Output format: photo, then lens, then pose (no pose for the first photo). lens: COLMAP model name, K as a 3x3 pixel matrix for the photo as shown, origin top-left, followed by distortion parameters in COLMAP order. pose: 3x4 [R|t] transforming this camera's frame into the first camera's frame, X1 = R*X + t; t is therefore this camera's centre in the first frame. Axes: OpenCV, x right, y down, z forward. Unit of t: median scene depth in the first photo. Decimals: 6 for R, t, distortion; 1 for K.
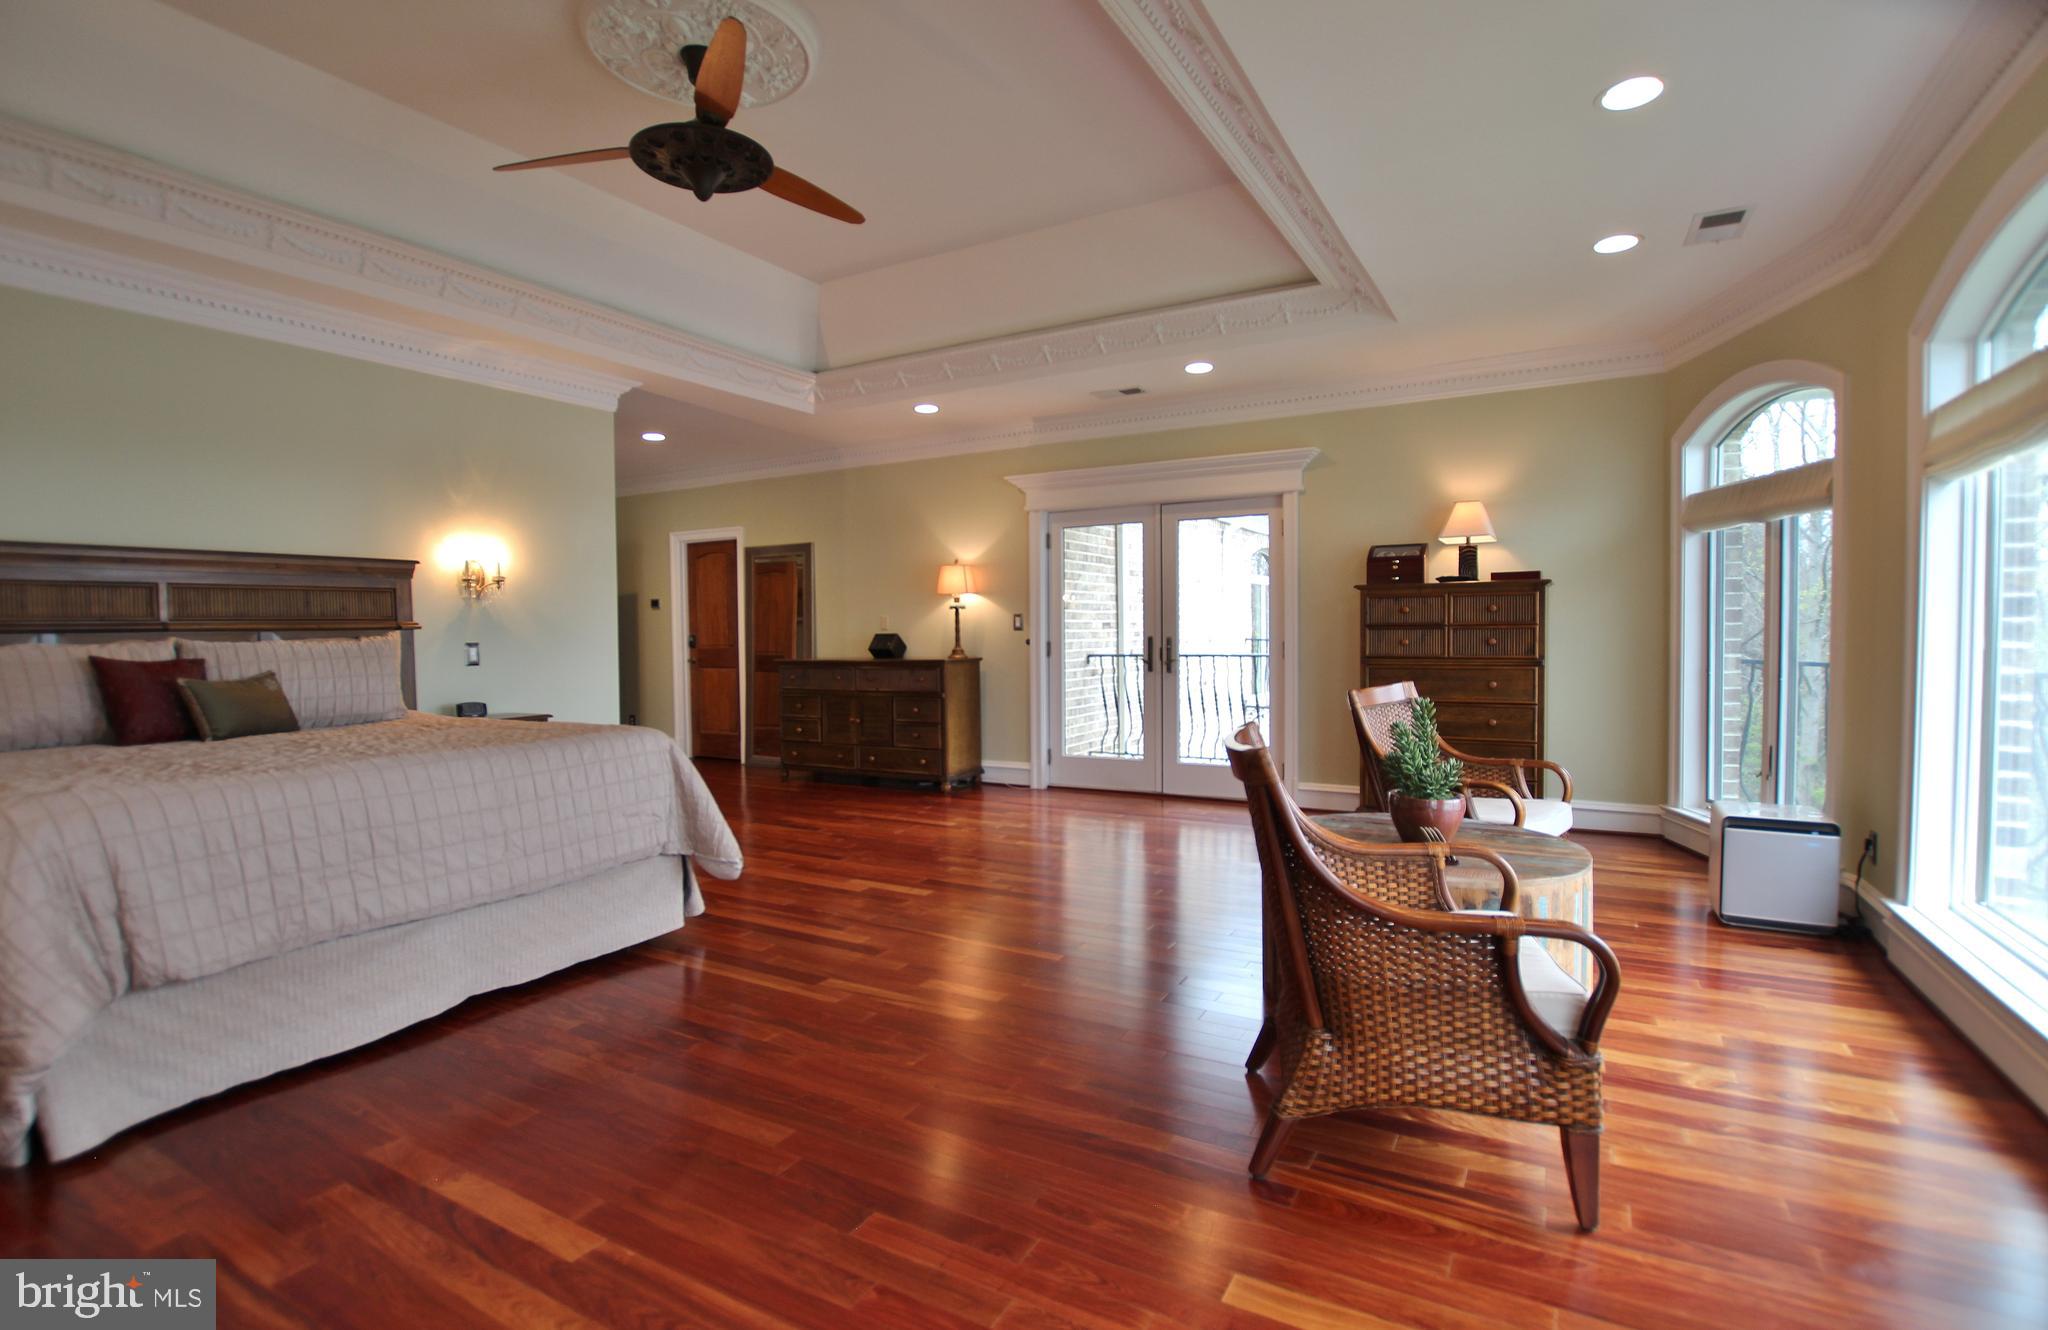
lens RADIAL K [[947.1, 0, 1024.0], [0, 947.1, 665.0], [0, 0, 1]] dist [-0.000443, -0.000016]
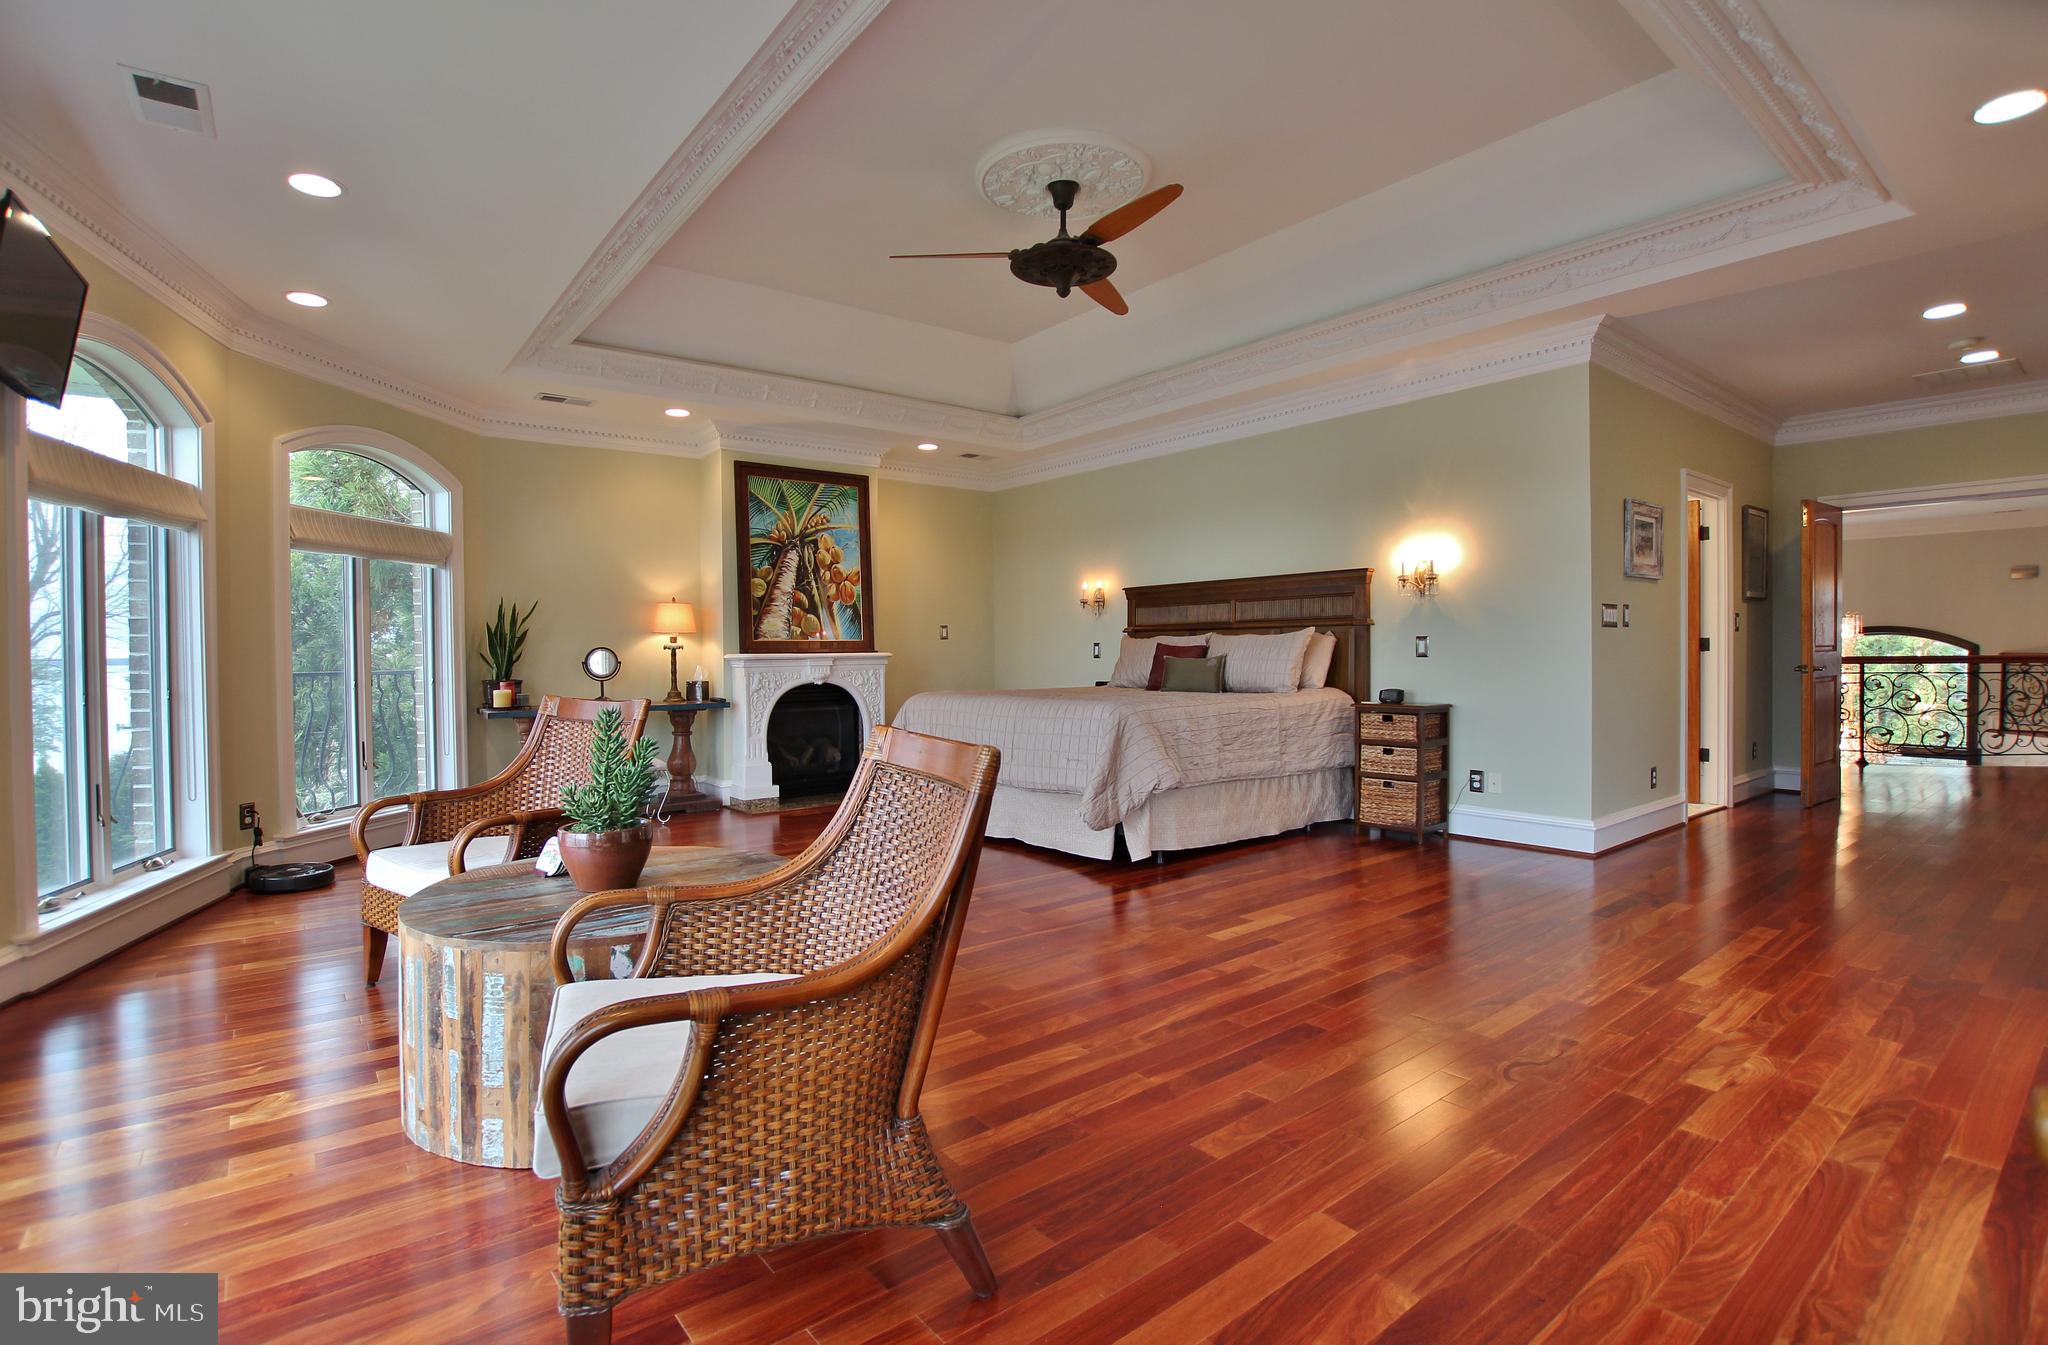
lens RADIAL K [[987.9, 0, 1024.0], [0, 987.9, 672.5], [0, 0, 1]] dist [-0.000737, -0.000144]
pose [[-0.359891, 0.035809, -0.932307, 0.746929], [-0.026428, 0.998471, 0.048552, -0.028433], [0.932620, 0.042113, -0.358395, 1.122733]]
